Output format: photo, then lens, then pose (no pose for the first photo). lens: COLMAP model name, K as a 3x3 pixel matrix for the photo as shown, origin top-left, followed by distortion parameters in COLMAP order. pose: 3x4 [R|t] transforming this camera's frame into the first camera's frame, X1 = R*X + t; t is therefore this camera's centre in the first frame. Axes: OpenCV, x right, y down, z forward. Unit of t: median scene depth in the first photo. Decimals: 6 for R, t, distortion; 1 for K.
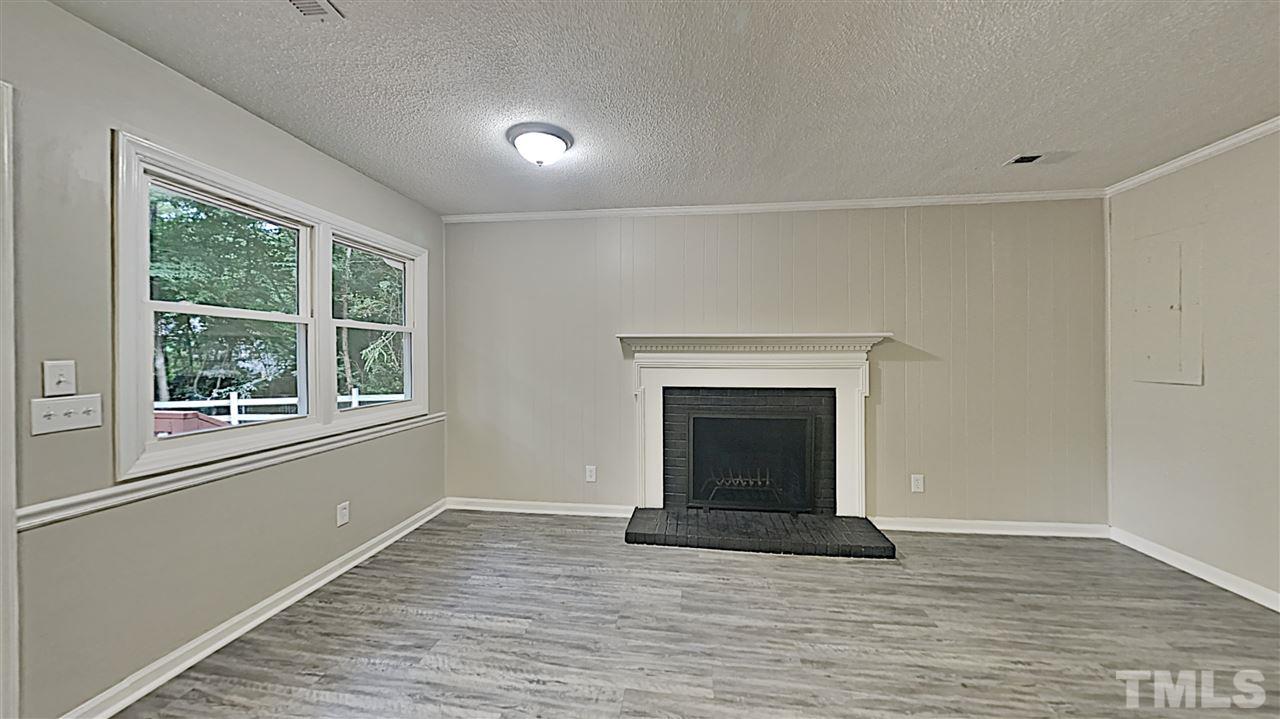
lens RADIAL K [[423.9, 0, 640.0], [0, 423.9, 359.5], [0, 0, 1]] dist [-0.004315, 0.000025]
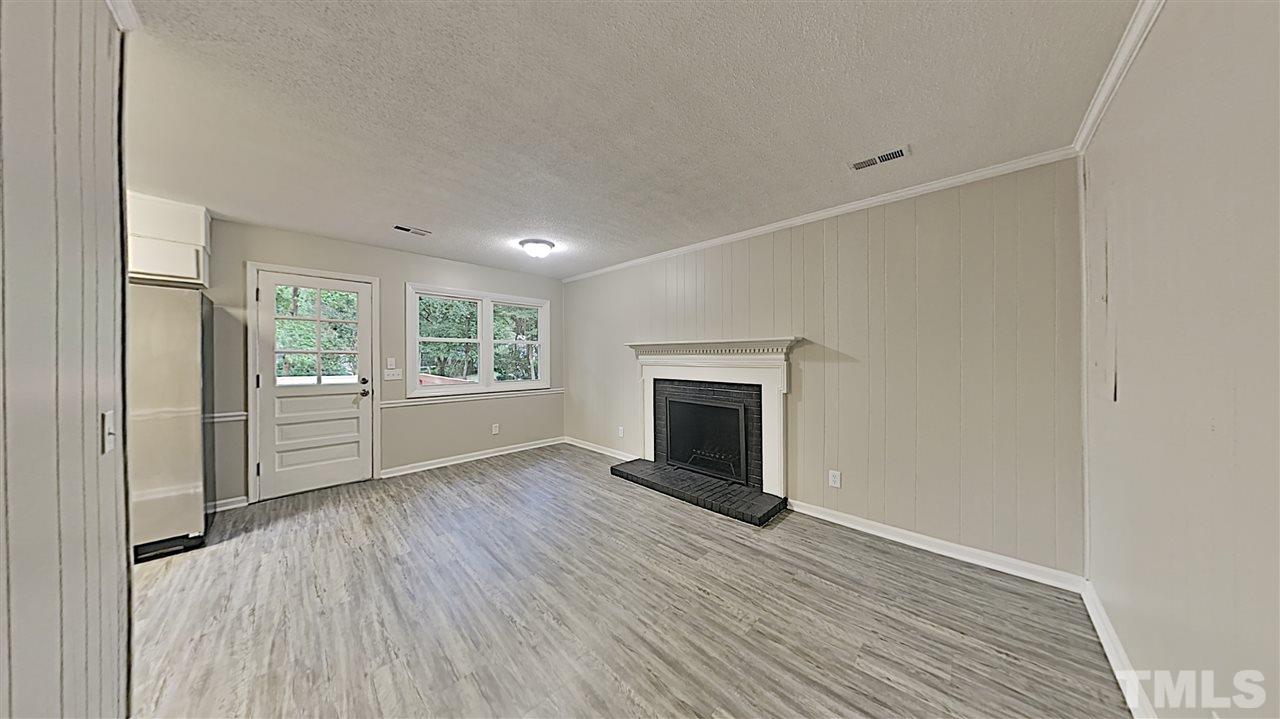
lens RADIAL K [[351.1, 0, 640.0], [0, 351.1, 359.5], [0, 0, 1]] dist [-0.000570, 0.000038]
pose [[0.795672, 0.004499, -0.605711, 0.941931], [-0.006593, 0.999978, -0.001233, 0.001255], [0.605692, 0.004975, 0.795684, 0.003355]]
